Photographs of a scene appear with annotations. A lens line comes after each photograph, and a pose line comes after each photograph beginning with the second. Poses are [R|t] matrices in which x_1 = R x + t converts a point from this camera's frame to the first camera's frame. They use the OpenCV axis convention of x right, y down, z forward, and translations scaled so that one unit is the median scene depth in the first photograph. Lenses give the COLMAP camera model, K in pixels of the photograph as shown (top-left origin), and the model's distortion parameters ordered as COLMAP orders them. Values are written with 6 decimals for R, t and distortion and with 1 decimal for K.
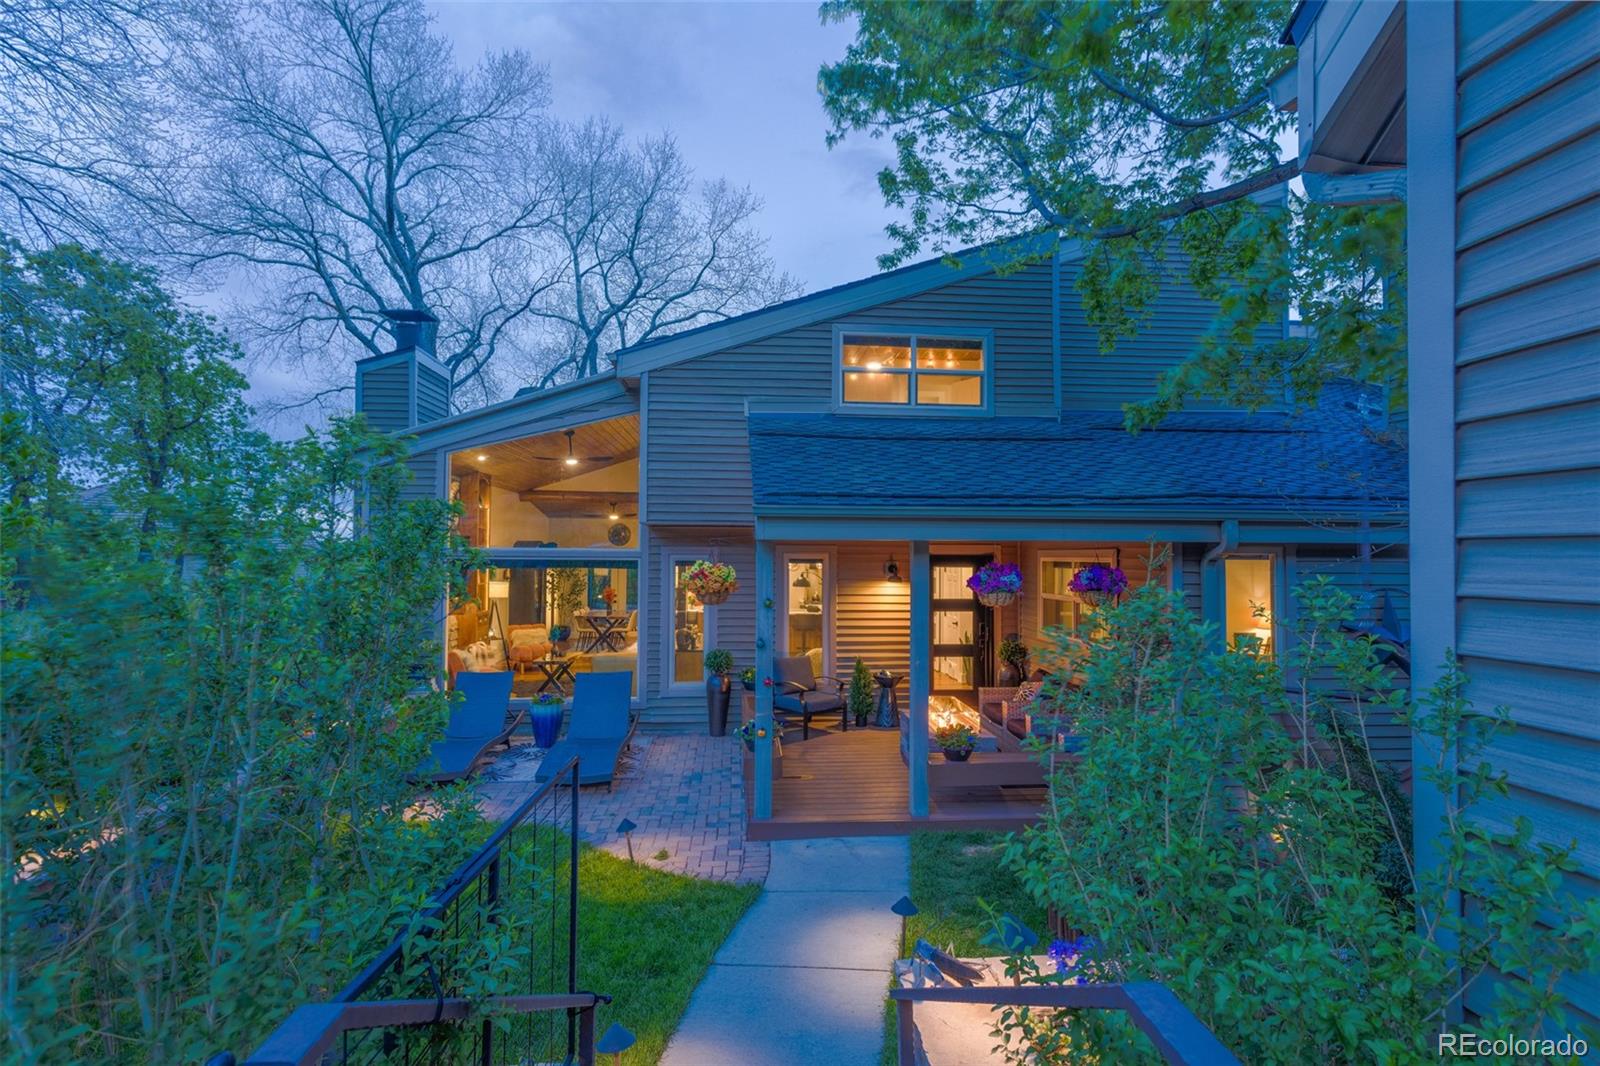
lens RADIAL K [[768.2, 0, 801.6], [0, 768.2, 538.3], [0, 0, 1]] dist [-0.000351, 0.000024]
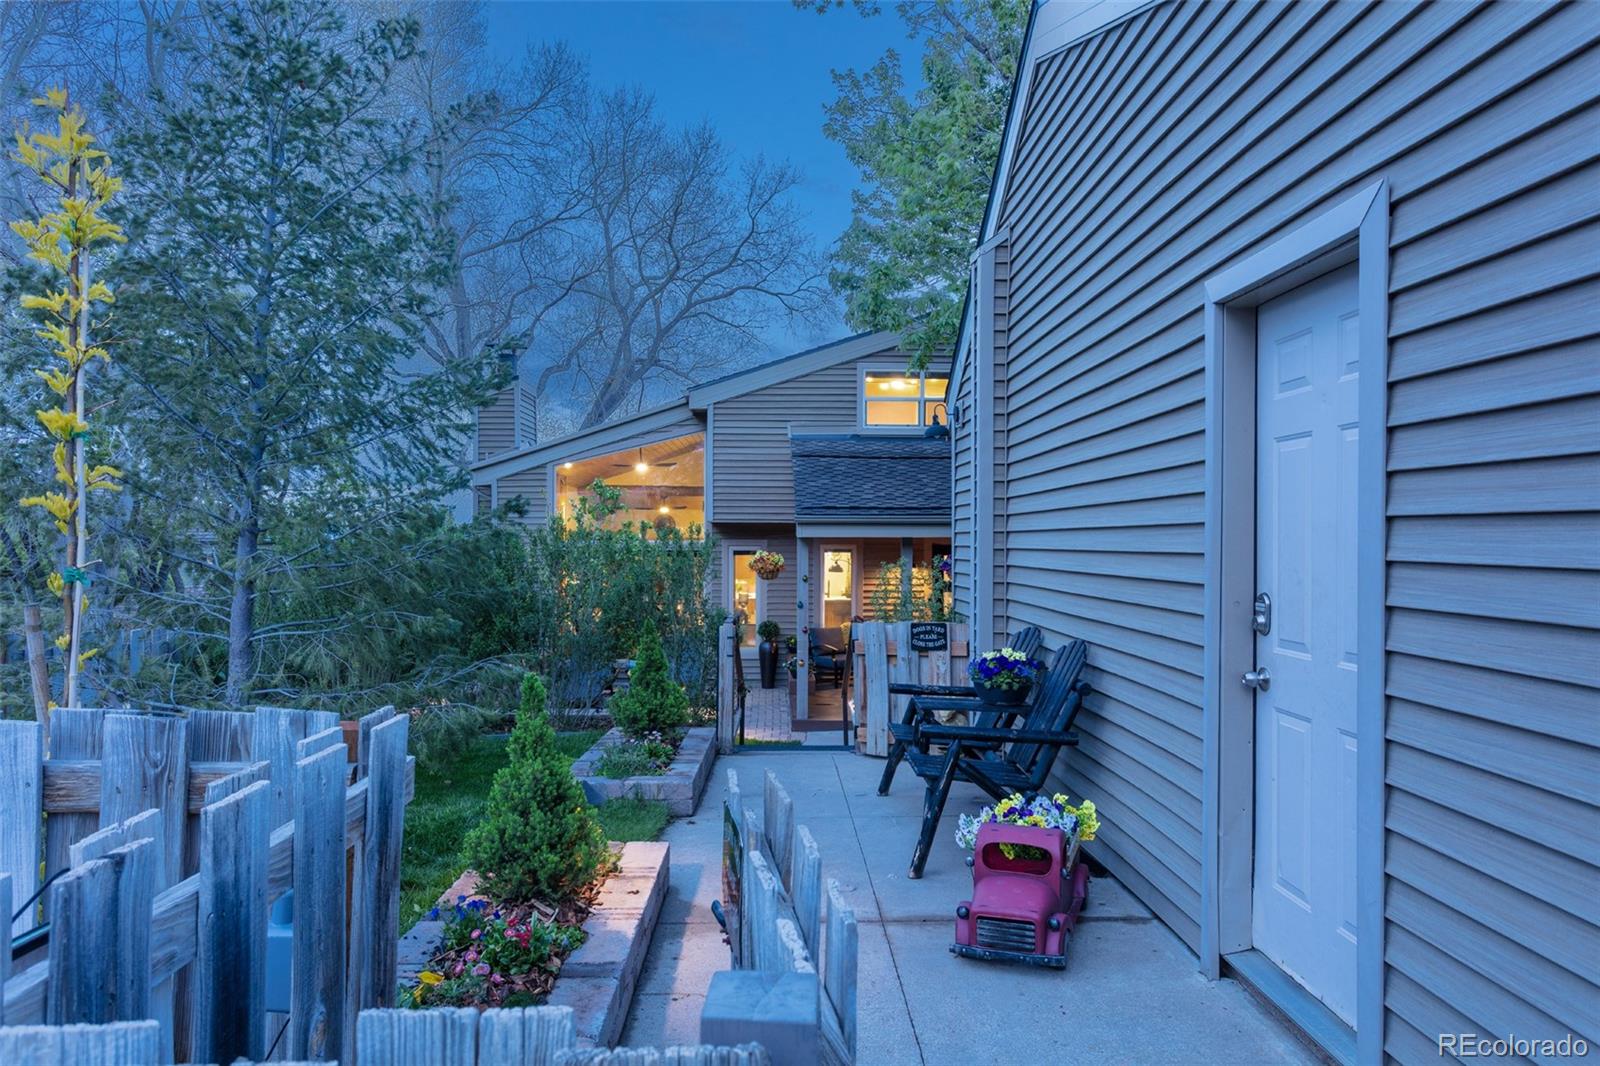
lens RADIAL K [[1059.8, 0, 799.0], [0, 1059.8, 532.5], [0, 0, 1]] dist [0.000660, 0.000092]
pose [[0.998229, -0.004065, -0.059346, 0.045356], [0.004867, 0.999899, 0.013385, -0.023159], [0.059285, -0.013651, 0.998148, -0.723162]]
